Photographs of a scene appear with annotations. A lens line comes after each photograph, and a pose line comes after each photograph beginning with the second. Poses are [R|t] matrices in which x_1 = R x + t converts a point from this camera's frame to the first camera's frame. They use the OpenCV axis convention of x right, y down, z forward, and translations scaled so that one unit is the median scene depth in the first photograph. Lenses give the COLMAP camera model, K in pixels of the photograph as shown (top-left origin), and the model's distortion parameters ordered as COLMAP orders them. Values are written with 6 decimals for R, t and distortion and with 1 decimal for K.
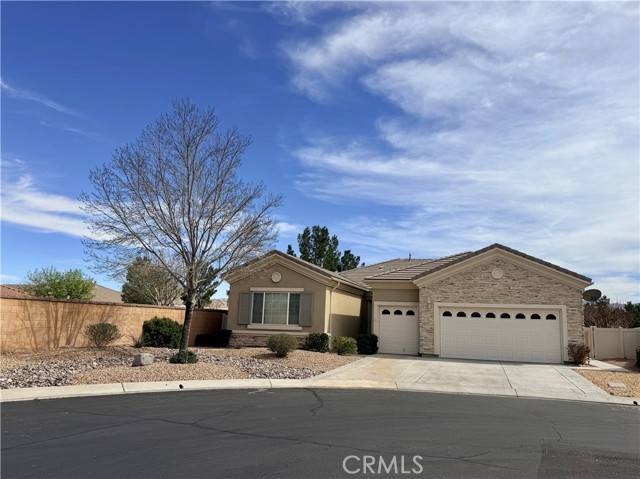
lens RADIAL K [[446.2, 0, 319.9], [0, 446.2, 243.0], [0, 0, 1]] dist [0.095109, -0.139889]
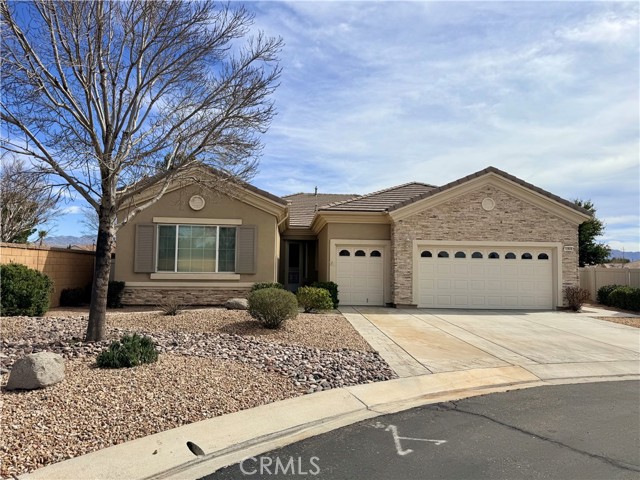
lens RADIAL K [[446.2, 0, 319.9], [0, 446.2, 243.5], [0, 0, 1]] dist [0.095109, -0.139889]
pose [[0.939902, 0.001253, 0.341442, -0.166884], [-0.044723, 0.991830, 0.119472, 0.052447], [-0.338502, -0.127562, 0.932279, 0.326974]]
